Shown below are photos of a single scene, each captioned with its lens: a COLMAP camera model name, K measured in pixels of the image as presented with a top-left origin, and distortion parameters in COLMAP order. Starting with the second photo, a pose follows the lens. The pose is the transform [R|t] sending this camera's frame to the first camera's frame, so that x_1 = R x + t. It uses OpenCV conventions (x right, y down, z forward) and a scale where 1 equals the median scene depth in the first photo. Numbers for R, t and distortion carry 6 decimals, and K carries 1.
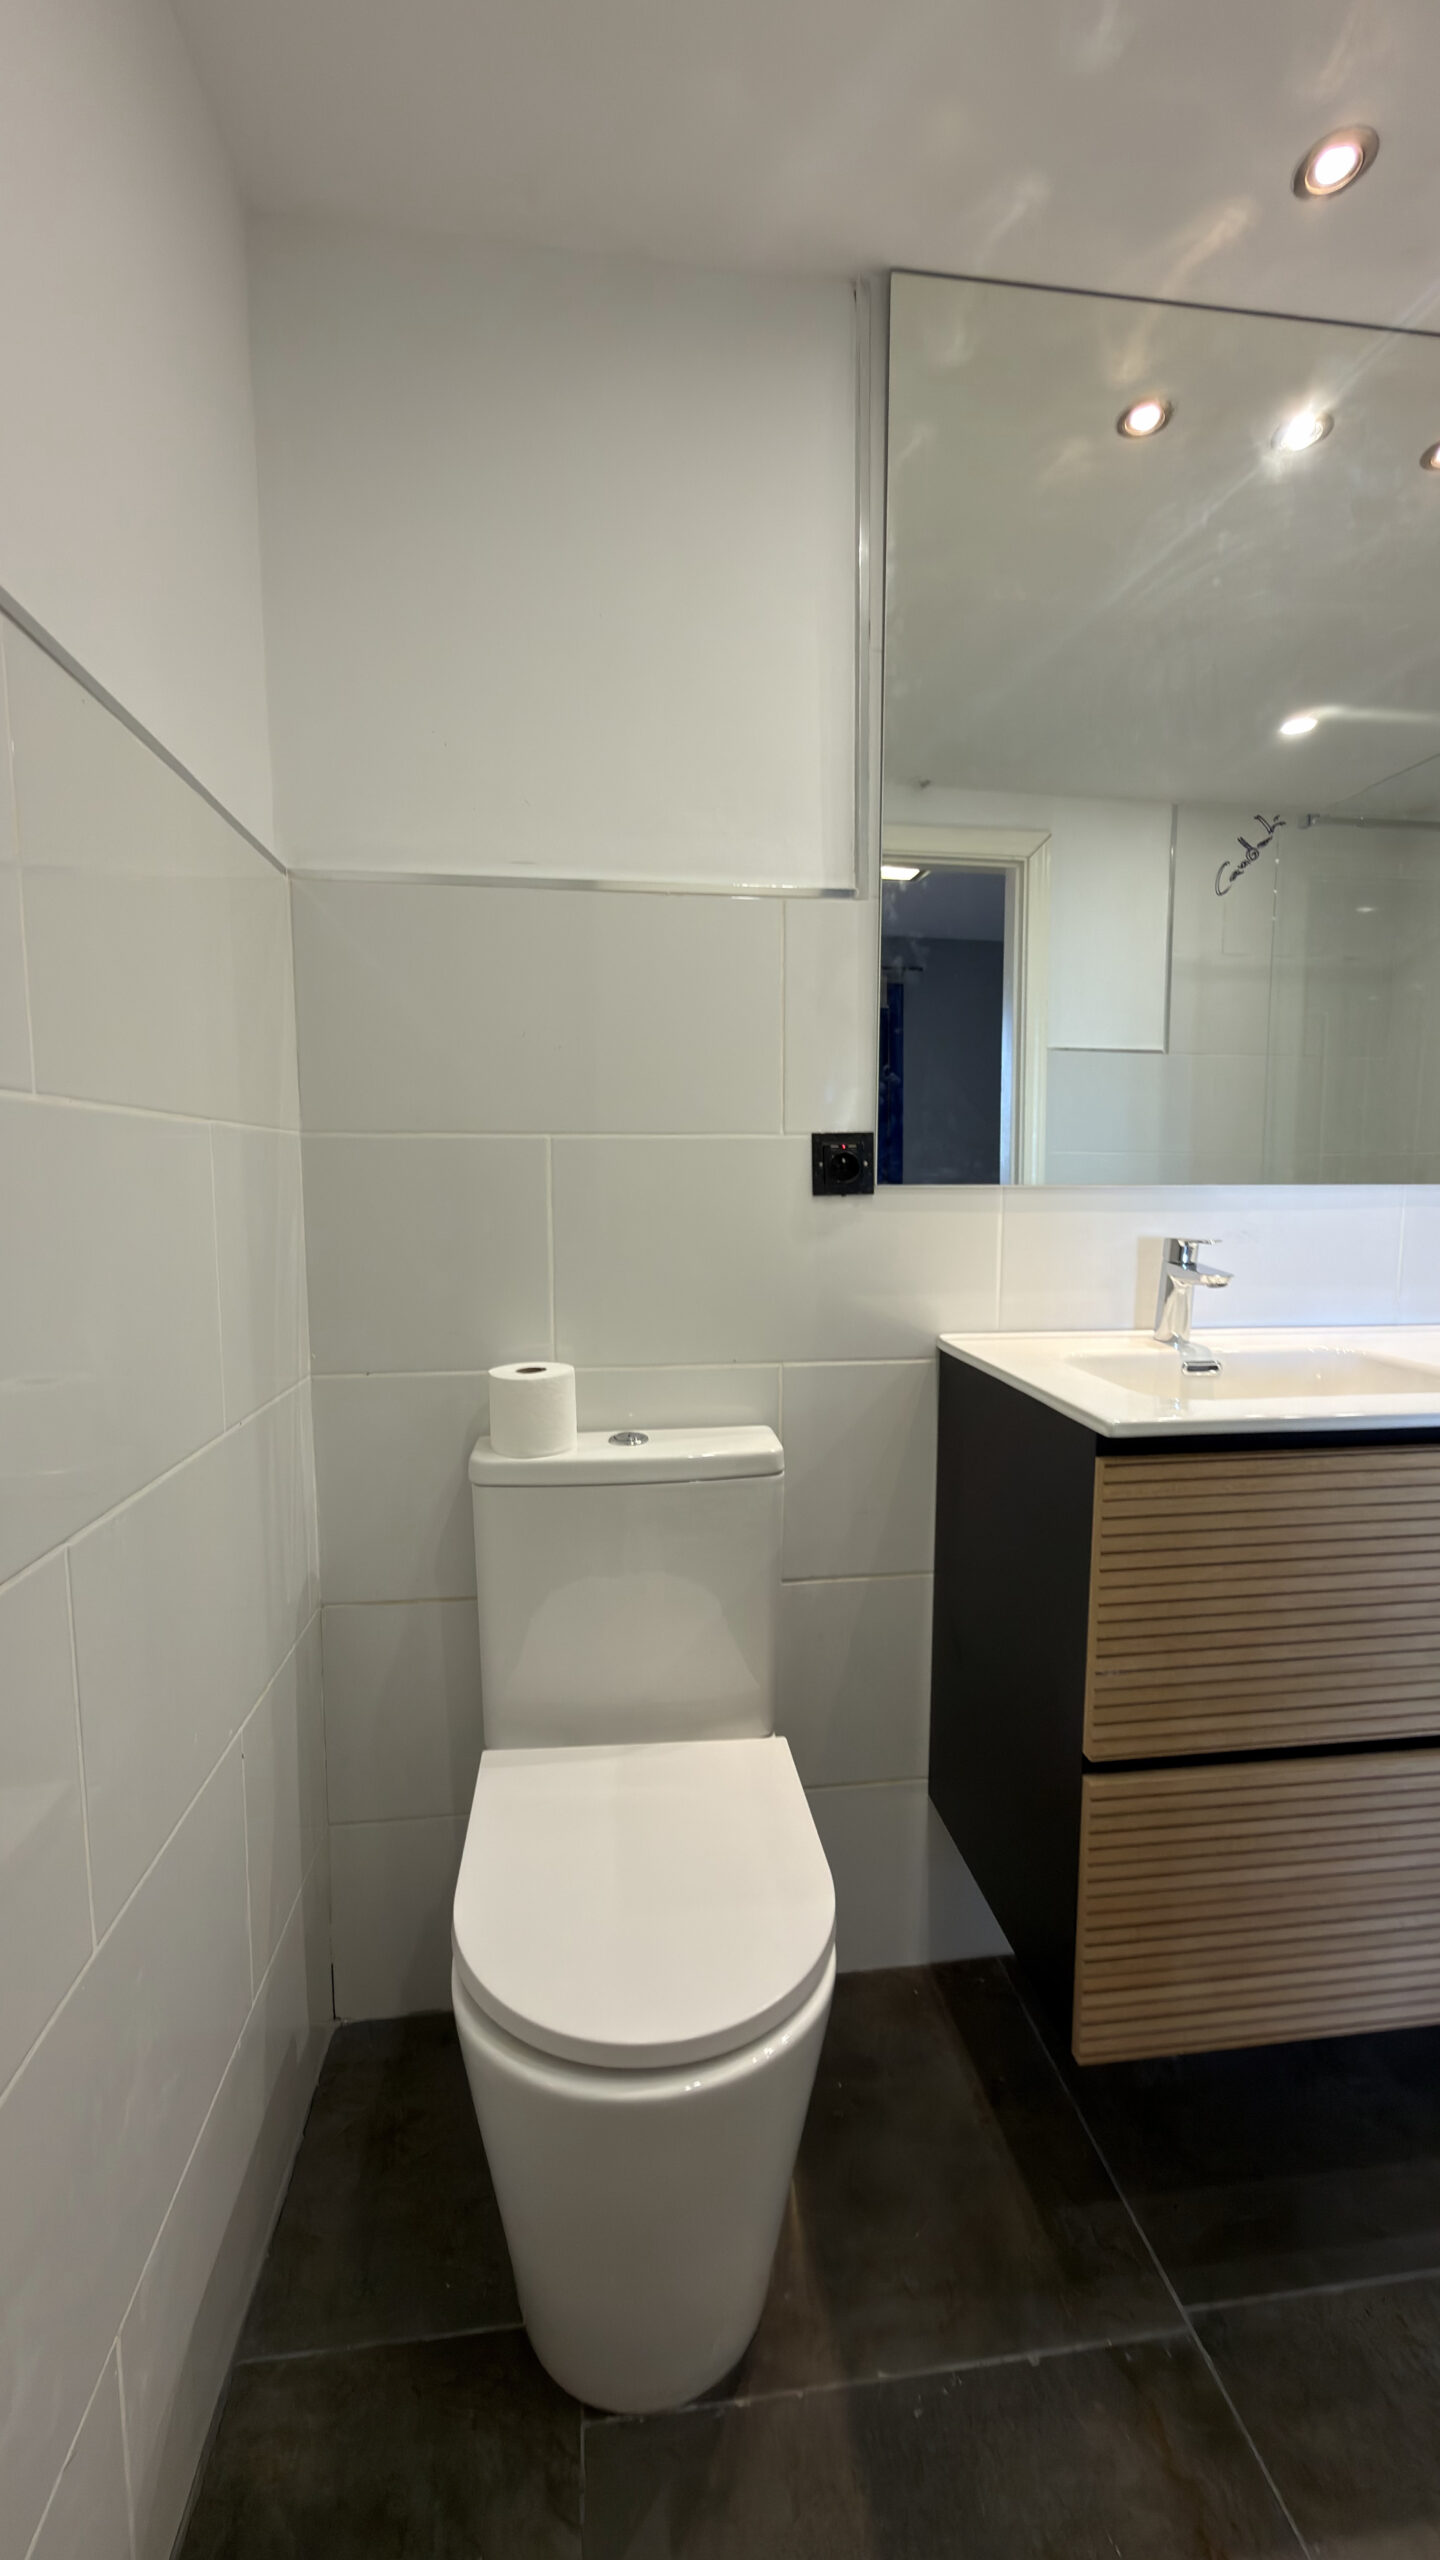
lens RADIAL K [[1026.6, 0, 719.9], [0, 1026.6, 1281.8], [0, 0, 1]] dist [-0.001438, 0.000644]
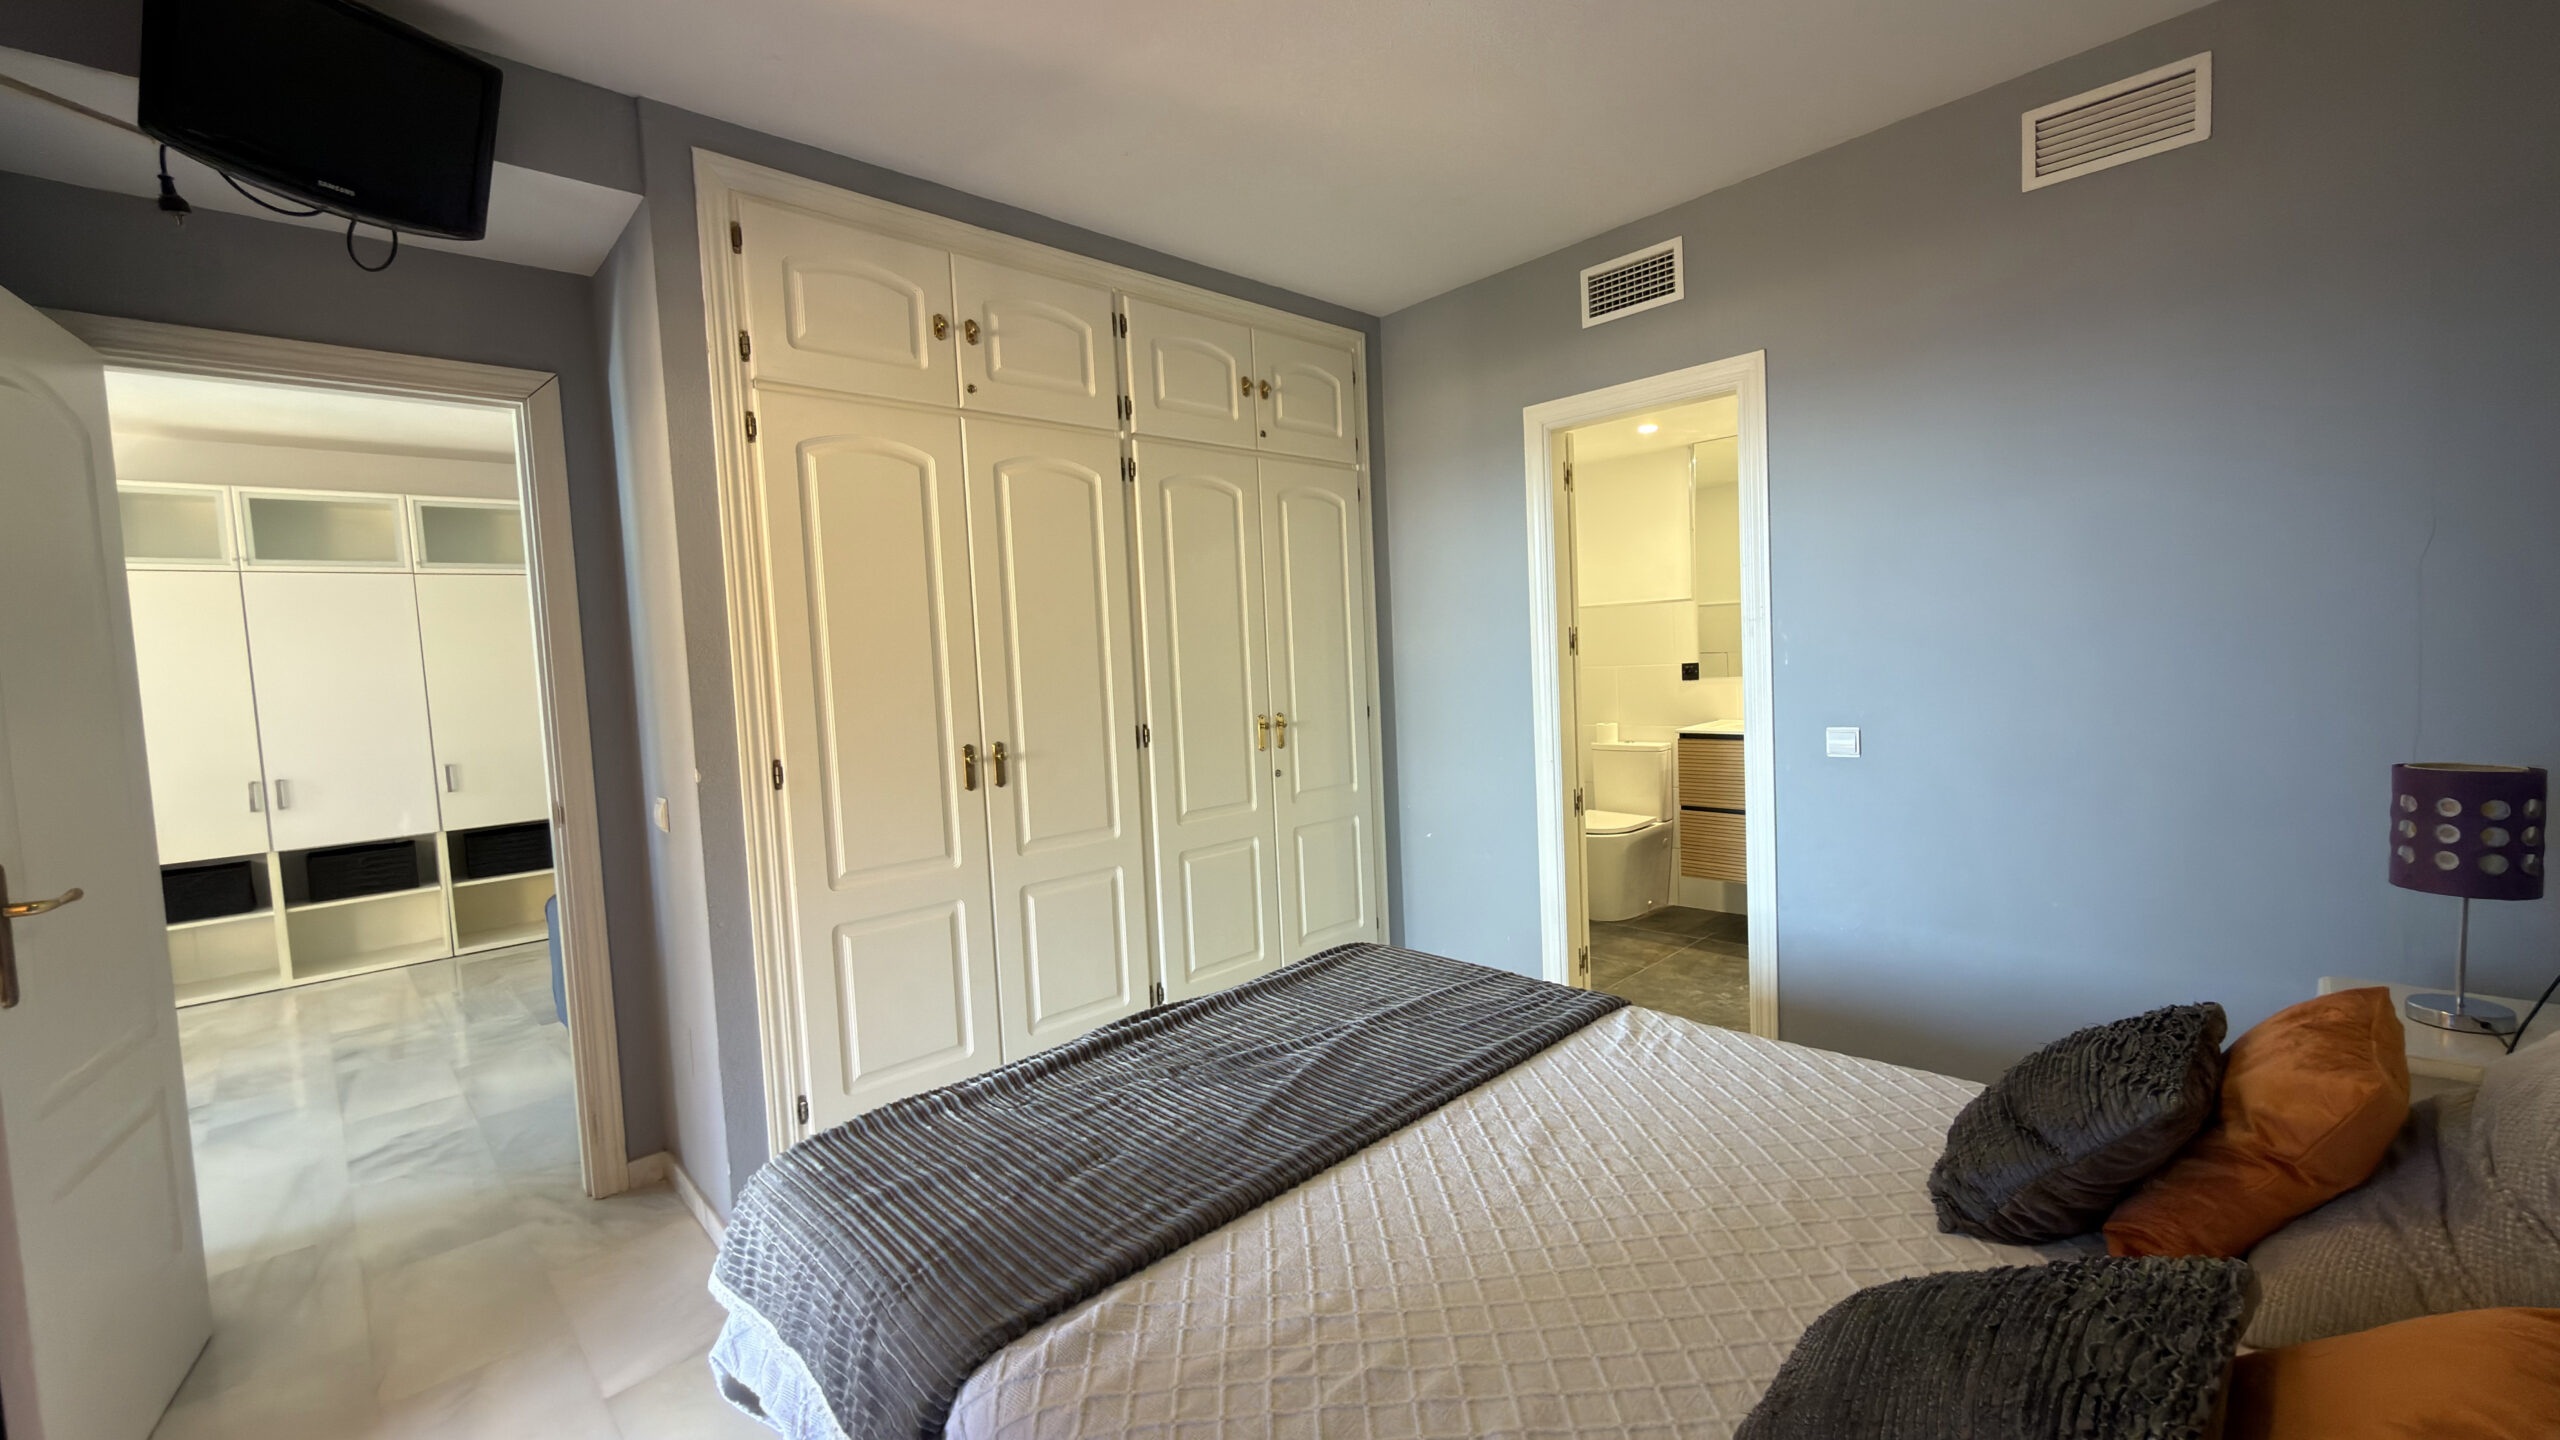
lens RADIAL K [[1026.6, 0, 1267.2], [0, 1026.6, 728.9], [0, 0, 1]] dist [-0.001438, 0.000644]
pose [[0.583780, 0.034568, -0.811176, 2.350481], [-0.027577, 0.999361, 0.022741, 0.051547], [0.811444, 0.009095, 0.584360, -2.513127]]
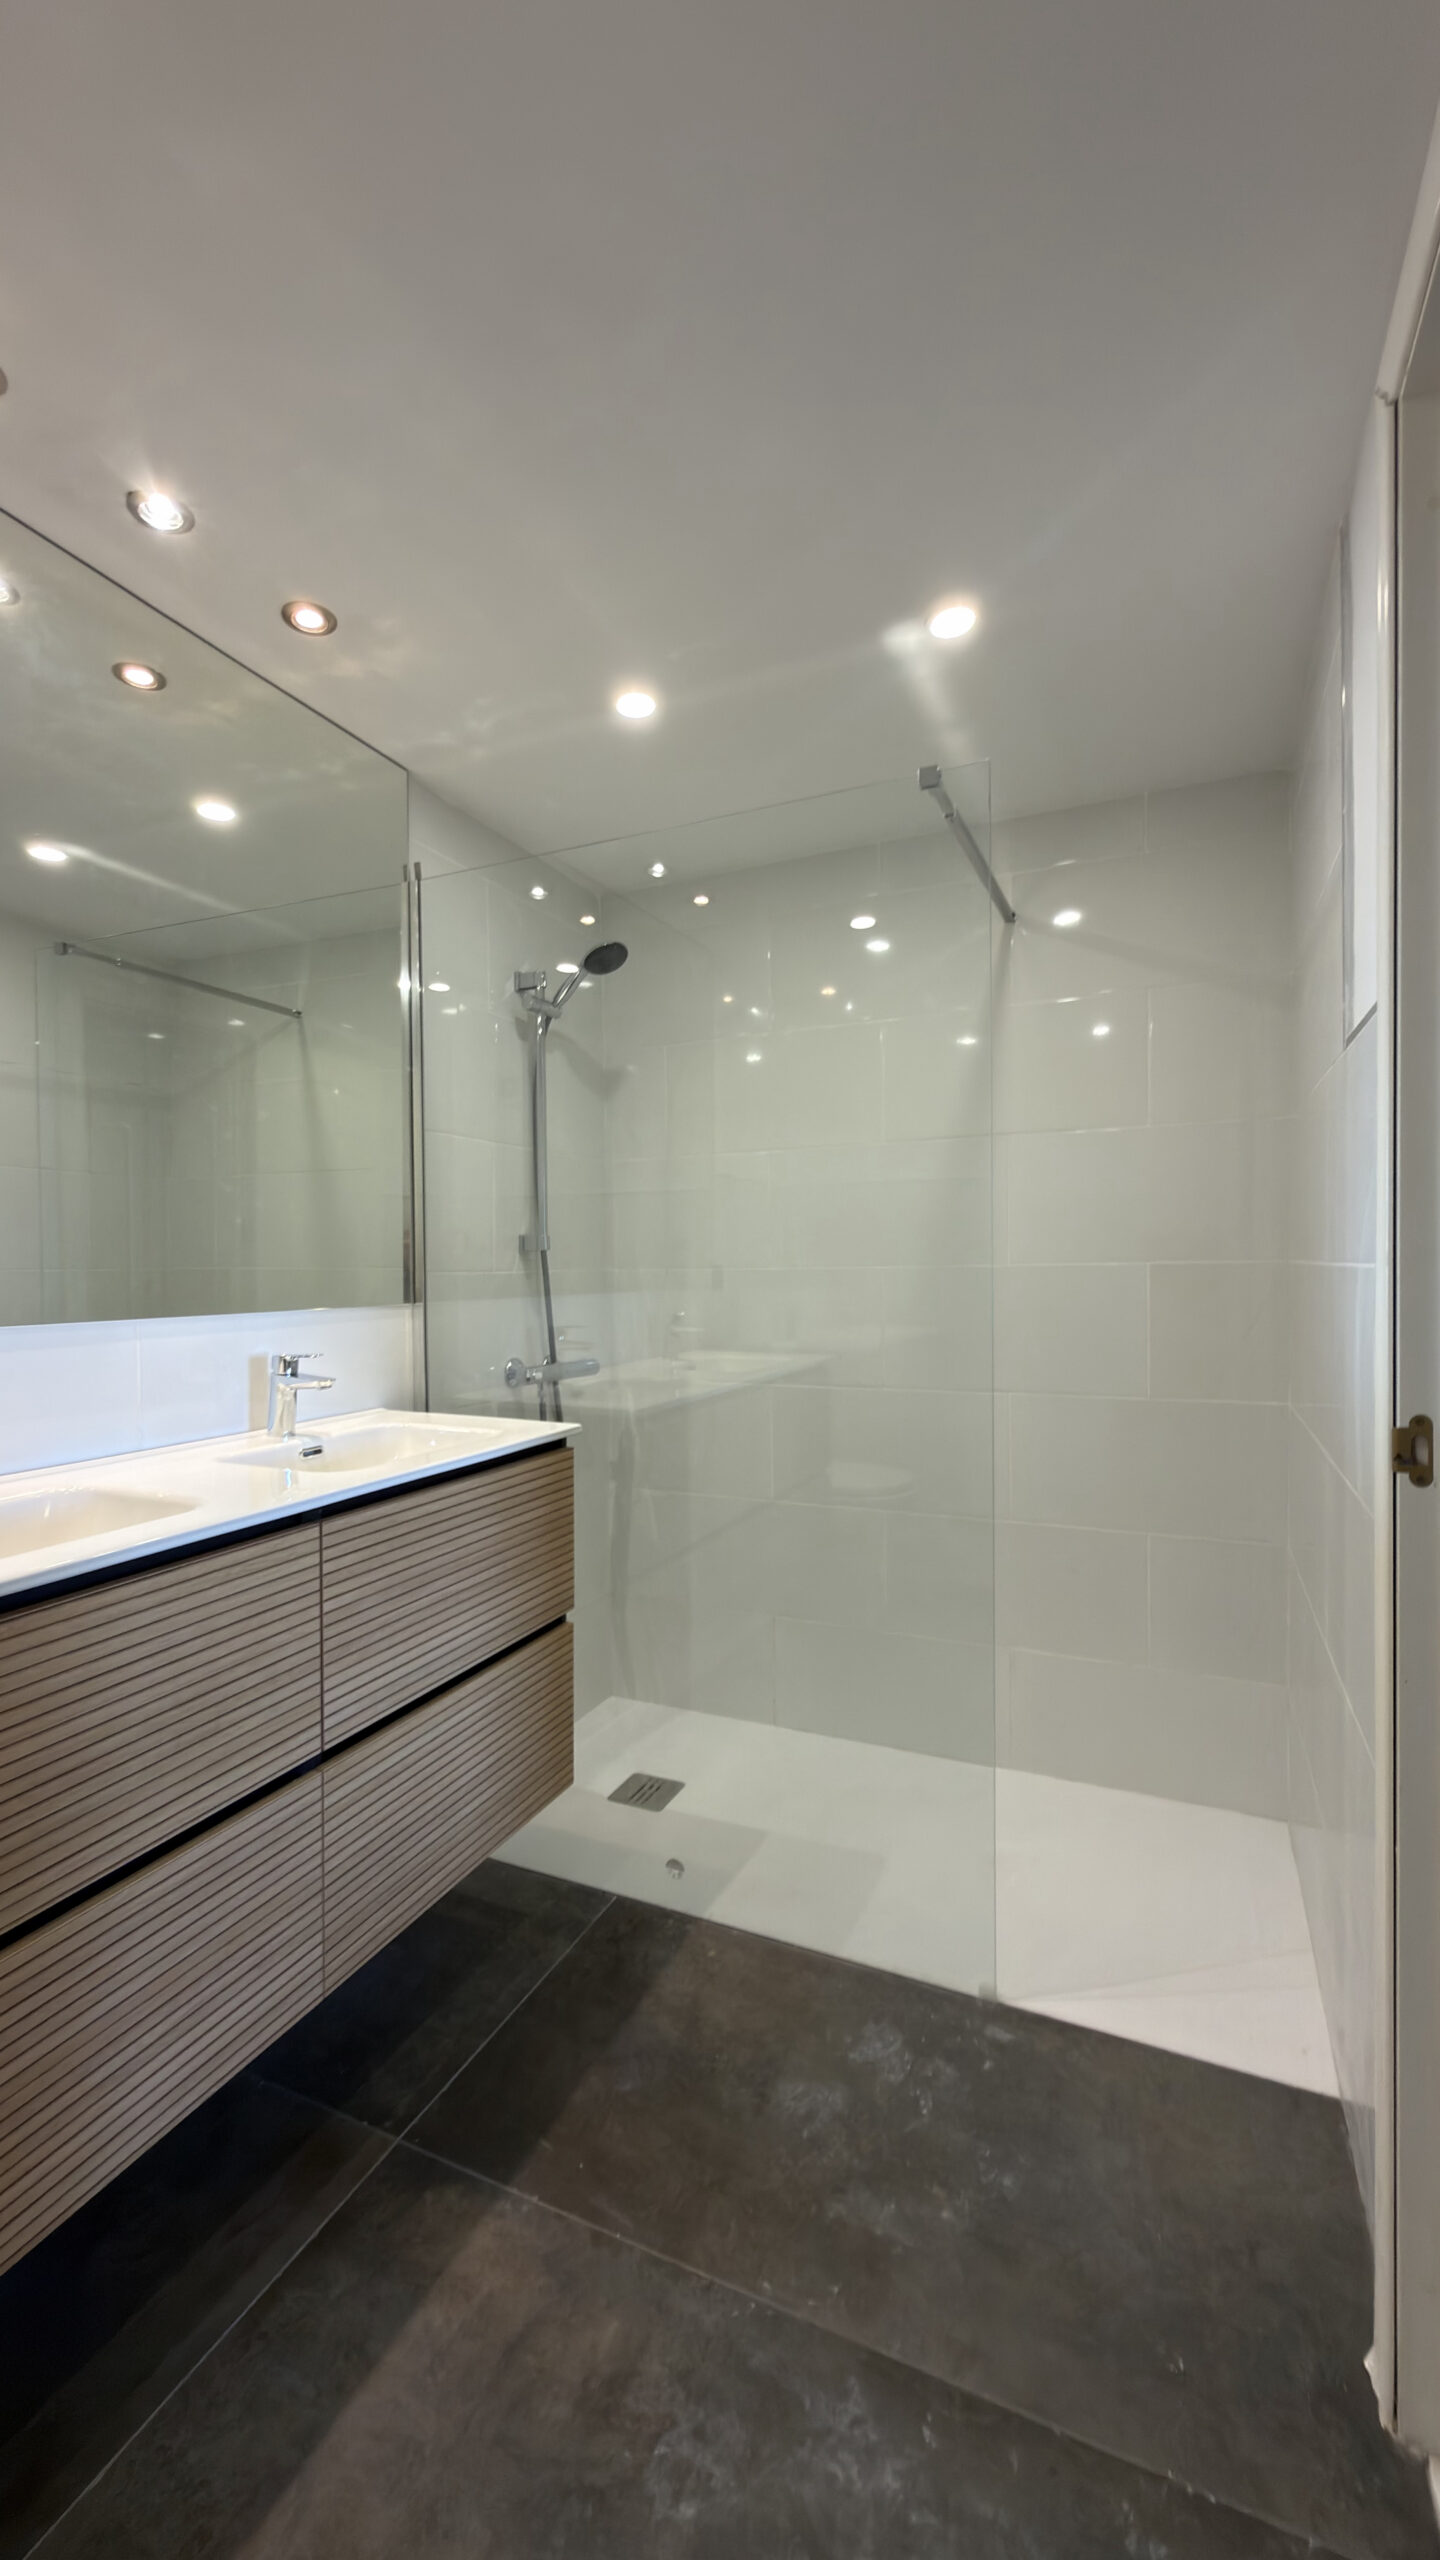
lens RADIAL K [[1026.6, 0, 724.3], [0, 1026.6, 1281.5], [0, 0, 1]] dist [-0.001438, 0.000644]
pose [[0.521714, -0.015050, 0.852988, 0.082799], [0.093890, 0.994784, -0.039874, -0.038014], [-0.847938, 0.100890, 0.520406, -0.096027]]
